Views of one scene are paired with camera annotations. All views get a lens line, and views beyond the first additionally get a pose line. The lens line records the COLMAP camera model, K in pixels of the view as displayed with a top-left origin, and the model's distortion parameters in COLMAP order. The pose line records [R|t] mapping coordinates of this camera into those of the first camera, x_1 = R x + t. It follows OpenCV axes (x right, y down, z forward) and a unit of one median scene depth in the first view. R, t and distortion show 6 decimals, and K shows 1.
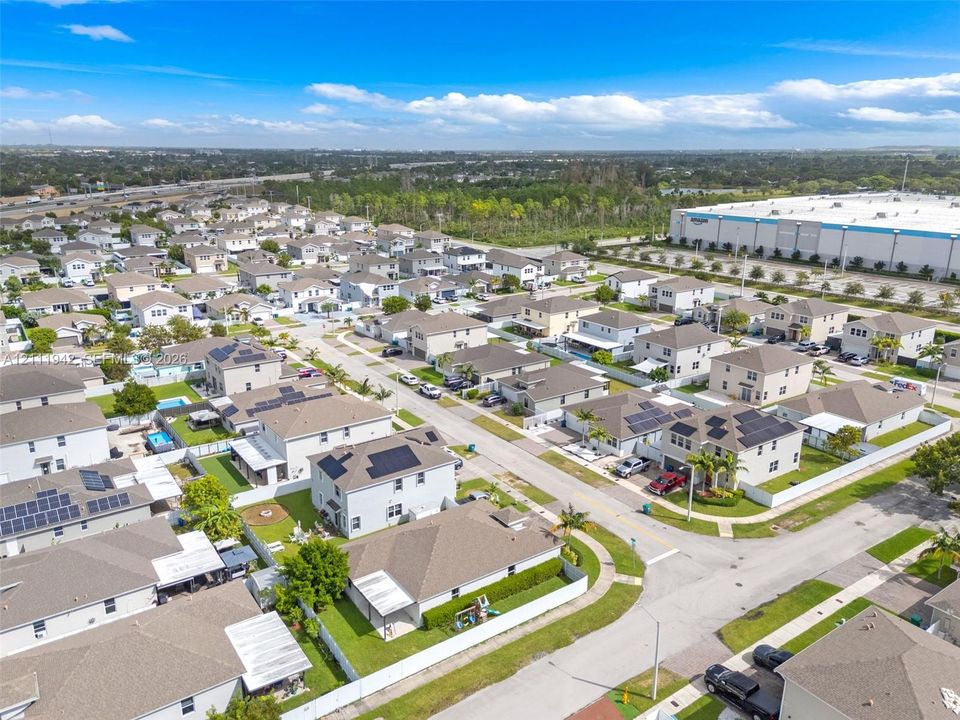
lens RADIAL K [[731.9, 0, 480.0], [0, 731.9, 360.0], [0, 0, 1]] dist [0.081919, -0.004785]
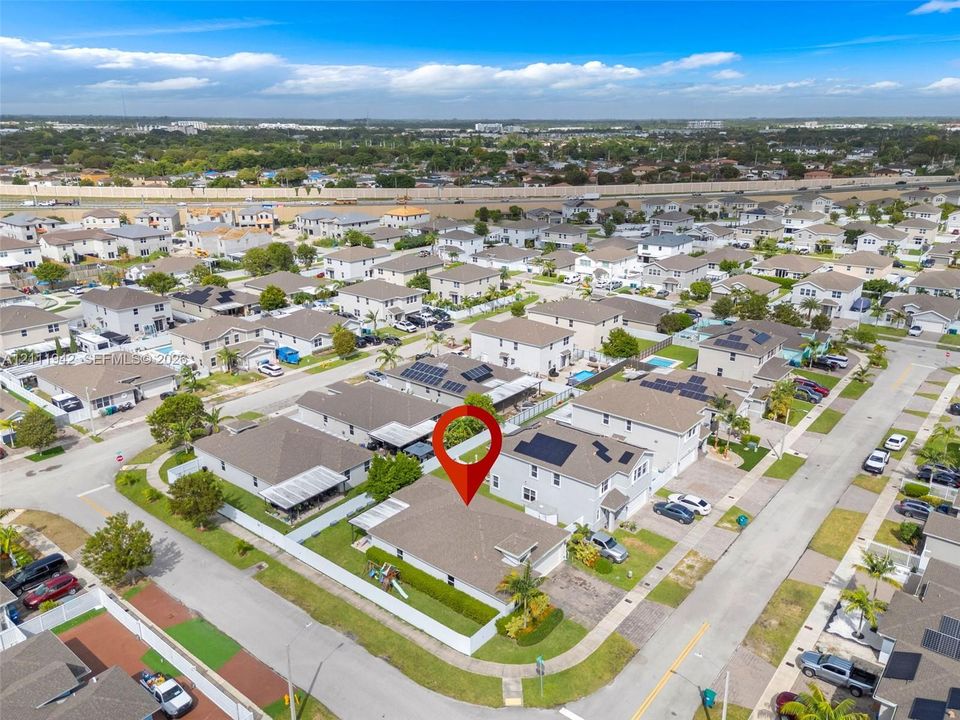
lens RADIAL K [[731.9, 0, 480.0], [0, 731.9, 360.0], [0, 0, 1]] dist [0.081919, -0.004785]
pose [[0.263030, 0.300675, -0.916739, 0.634598], [-0.270192, 0.935132, 0.229184, -0.151273], [0.926181, 0.187413, 0.327208, 0.526614]]
